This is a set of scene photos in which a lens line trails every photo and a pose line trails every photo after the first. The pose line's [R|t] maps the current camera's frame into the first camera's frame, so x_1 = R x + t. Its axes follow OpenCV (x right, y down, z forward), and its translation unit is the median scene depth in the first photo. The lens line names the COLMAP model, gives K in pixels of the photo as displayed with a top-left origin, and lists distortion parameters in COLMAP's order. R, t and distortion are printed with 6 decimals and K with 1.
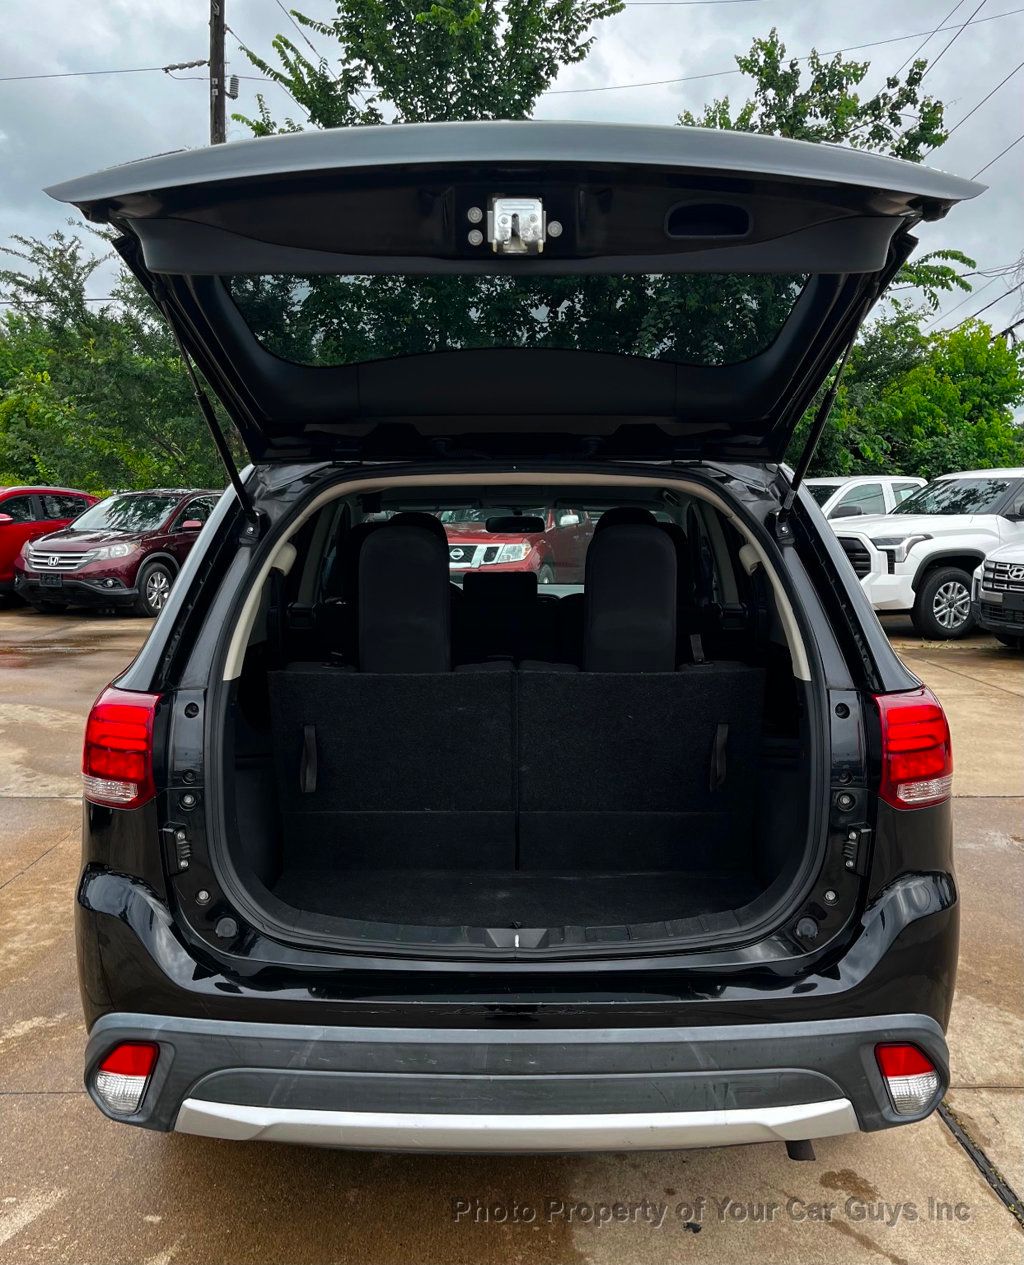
lens RADIAL K [[1179.5, 0, 509.6], [0, 1179.5, 657.7], [0, 0, 1]] dist [0.029109, -0.004334]
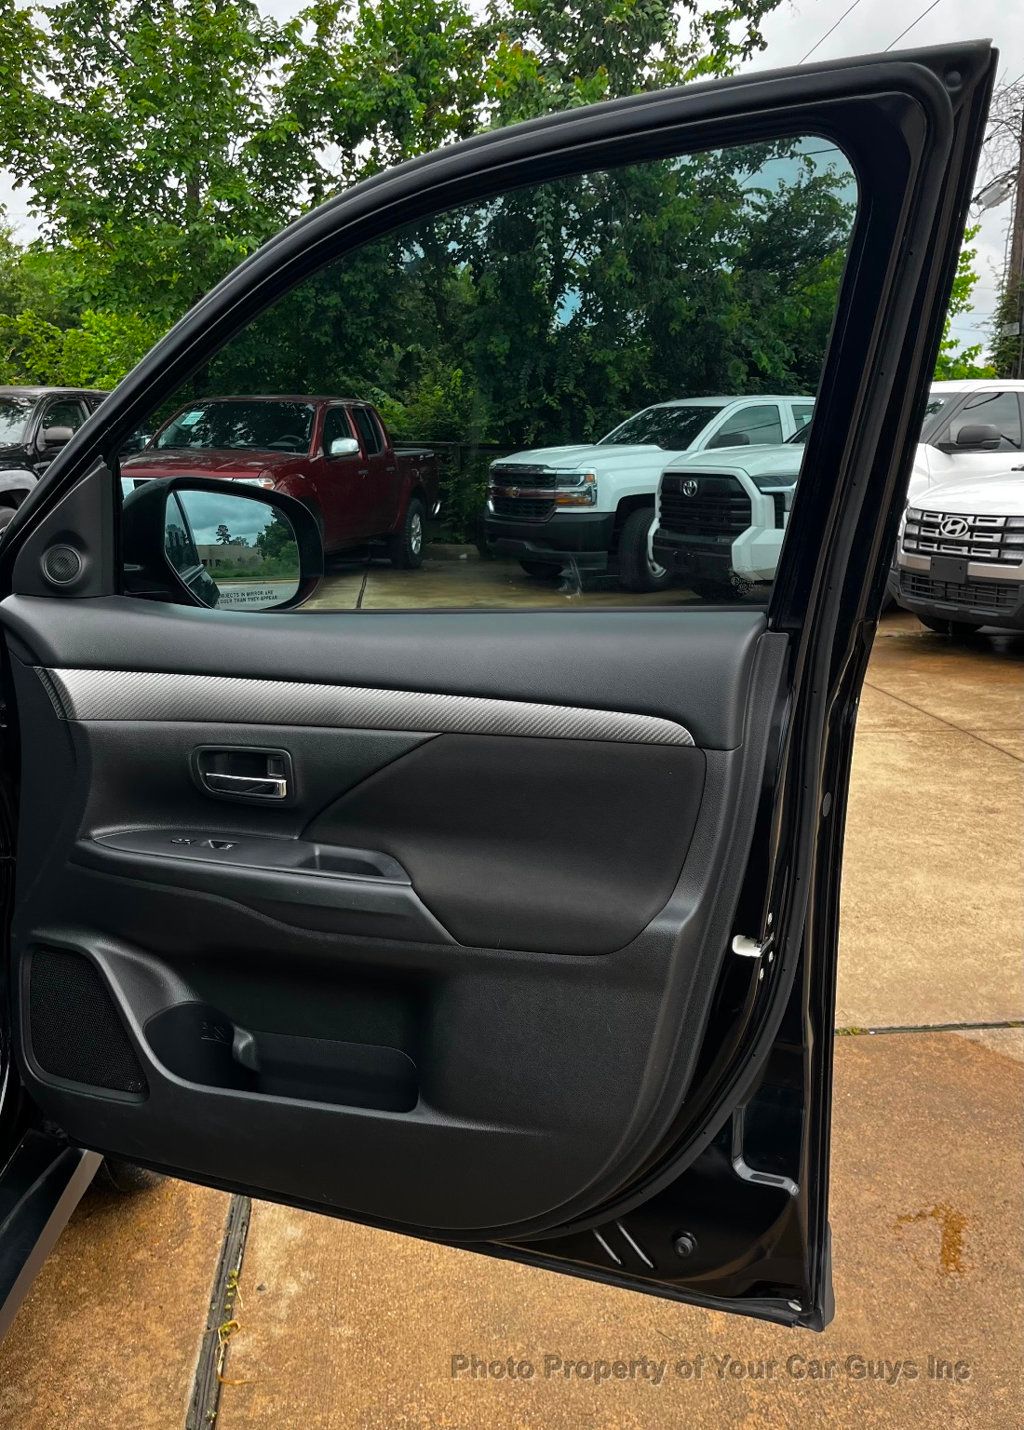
lens RADIAL K [[1253.2, 0, 566.2], [0, 1253.2, 778.7], [0, 0, 1]] dist [0.061686, -0.111599]
pose [[0.992964, -0.018370, 0.116987, 0.120657], [0.003636, 0.992158, 0.124938, -0.019208], [-0.118365, -0.123634, 0.985243, 0.295587]]
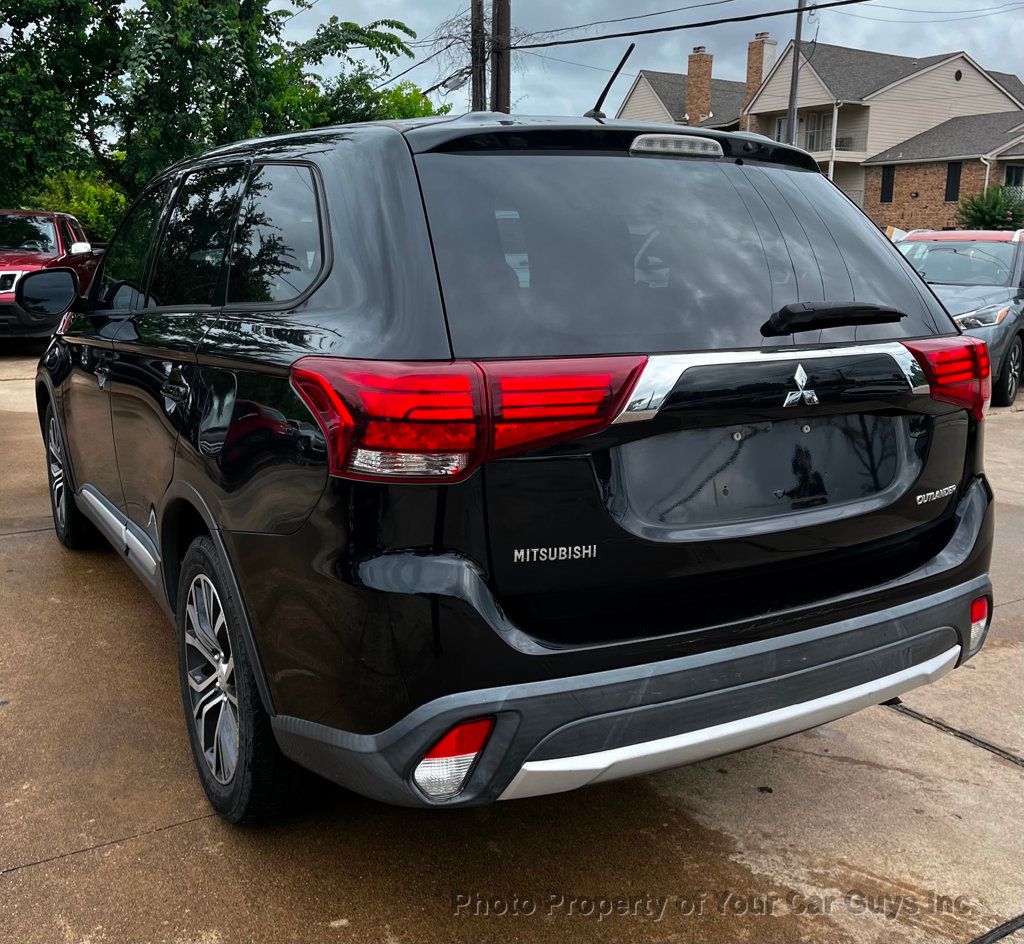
lens RADIAL K [[1050.6, 0, 526.5], [0, 1050.6, 447.2], [0, 0, 1]] dist [0.028295, -0.015488]
pose [[0.857457, -0.085435, 0.507414, -0.126245], [0.055293, 0.995708, 0.074214, 0.007550], [-0.511576, -0.035579, 0.858501, 0.045036]]
